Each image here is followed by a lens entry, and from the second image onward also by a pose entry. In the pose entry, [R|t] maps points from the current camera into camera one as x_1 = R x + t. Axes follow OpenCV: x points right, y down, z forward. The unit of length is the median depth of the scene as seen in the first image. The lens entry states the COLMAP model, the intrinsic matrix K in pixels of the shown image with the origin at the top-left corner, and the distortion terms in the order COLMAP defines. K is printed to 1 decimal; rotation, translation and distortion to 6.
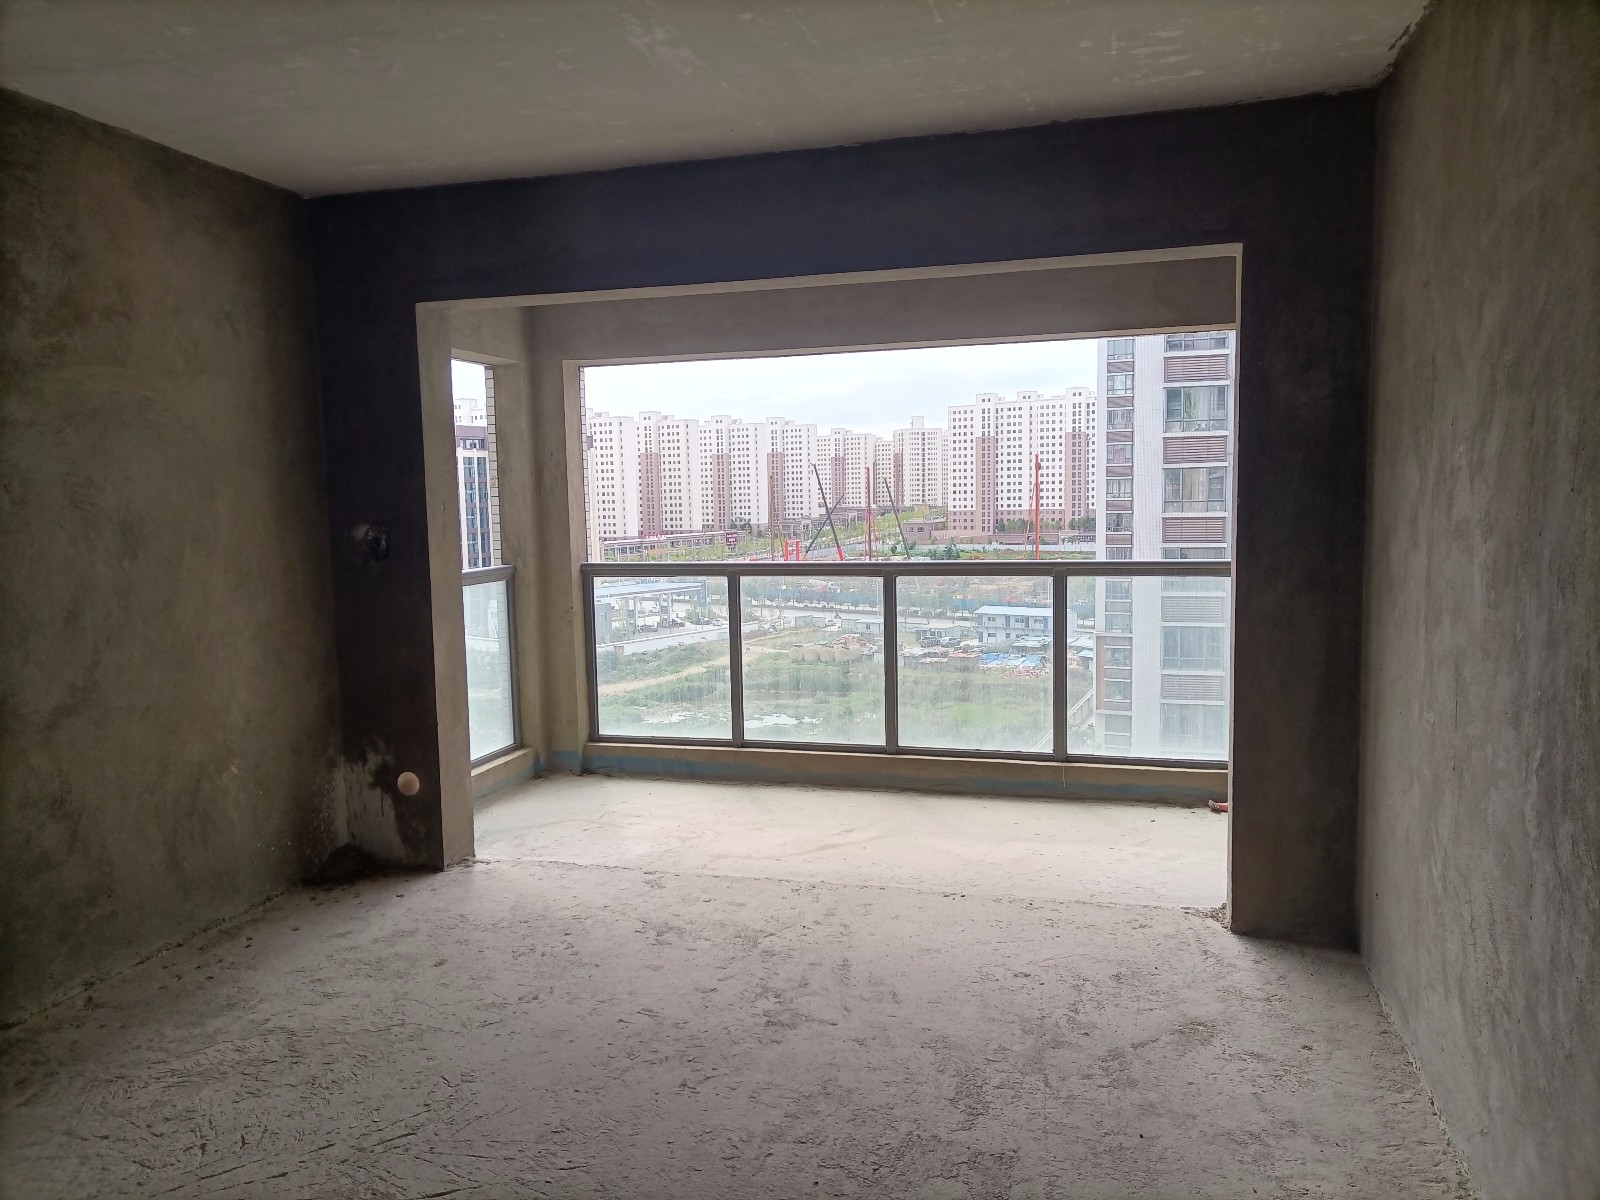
lens RADIAL K [[1189.0, 0, 800.0], [0, 1189.0, 600.0], [0, 0, 1]] dist [0.028996, -0.005268]
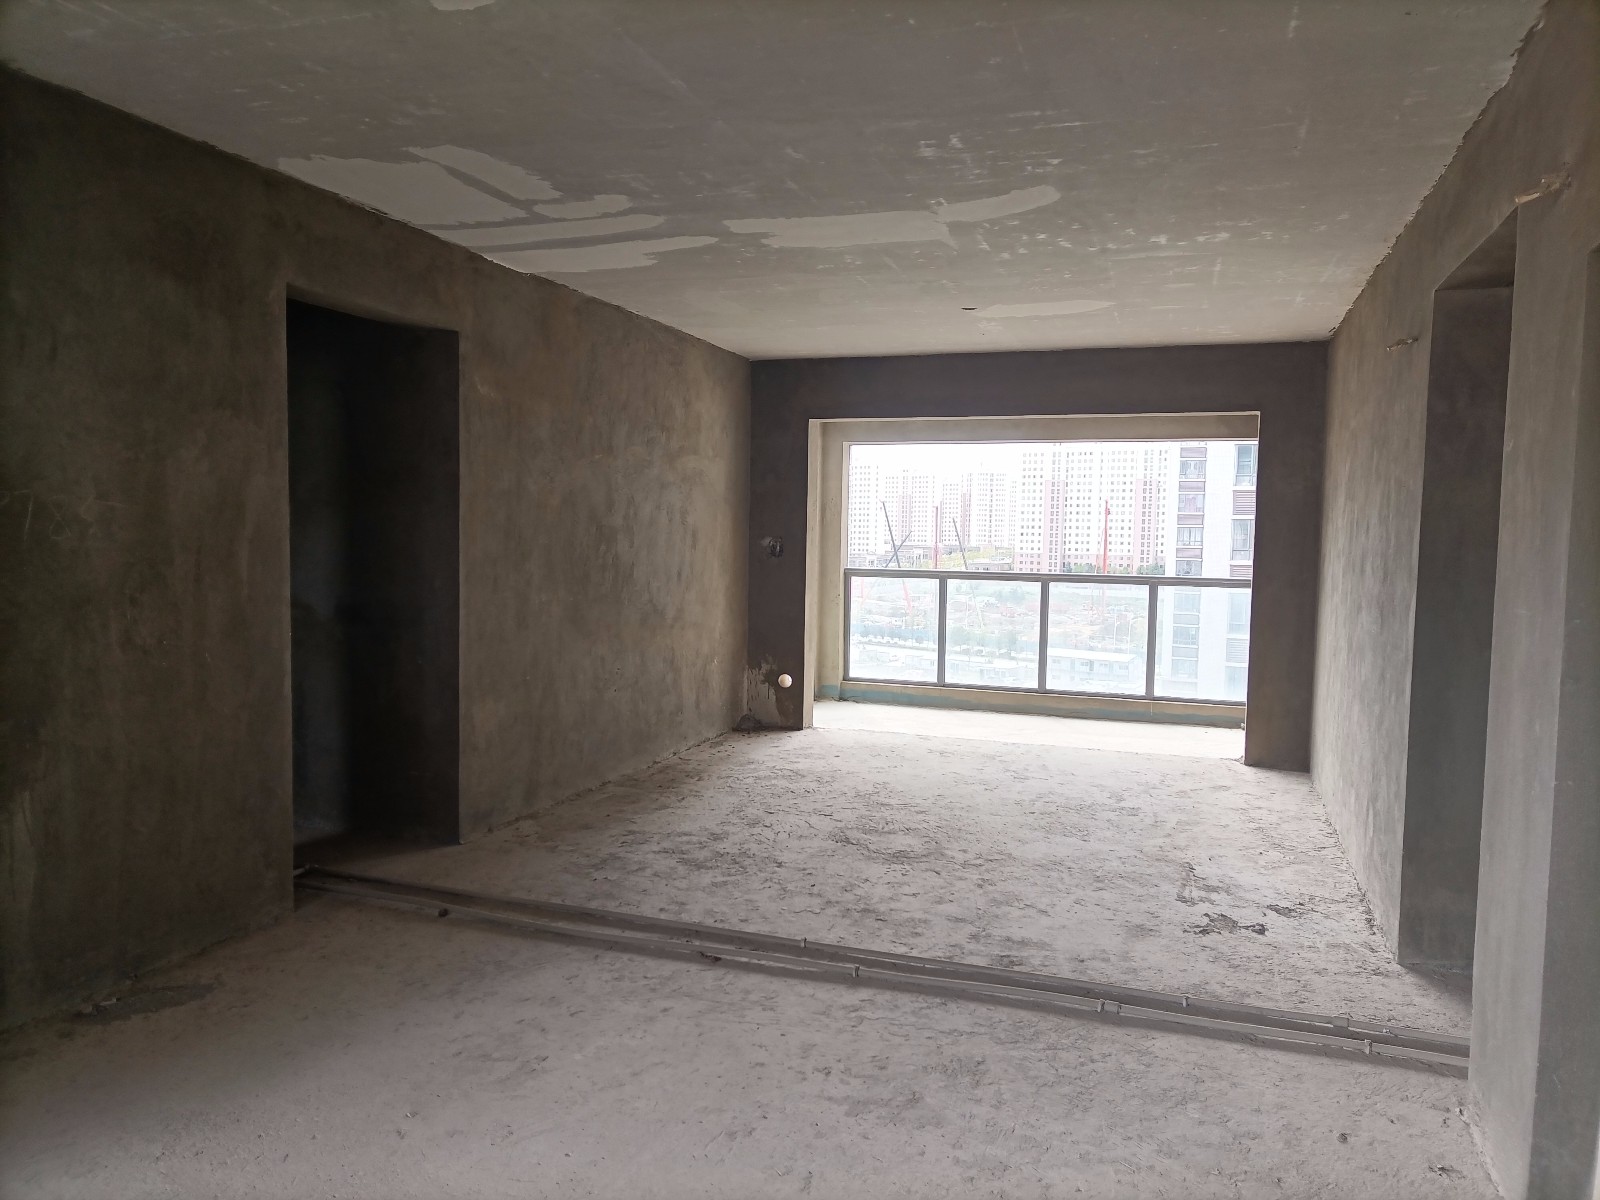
lens RADIAL K [[1189.0, 0, 800.0], [0, 1189.0, 600.0], [0, 0, 1]] dist [0.028996, -0.005268]
pose [[0.997782, 0.041564, -0.051991, -0.155401], [-0.043057, 0.998682, -0.027939, 0.057968], [0.050761, 0.030116, 0.998257, -0.567381]]
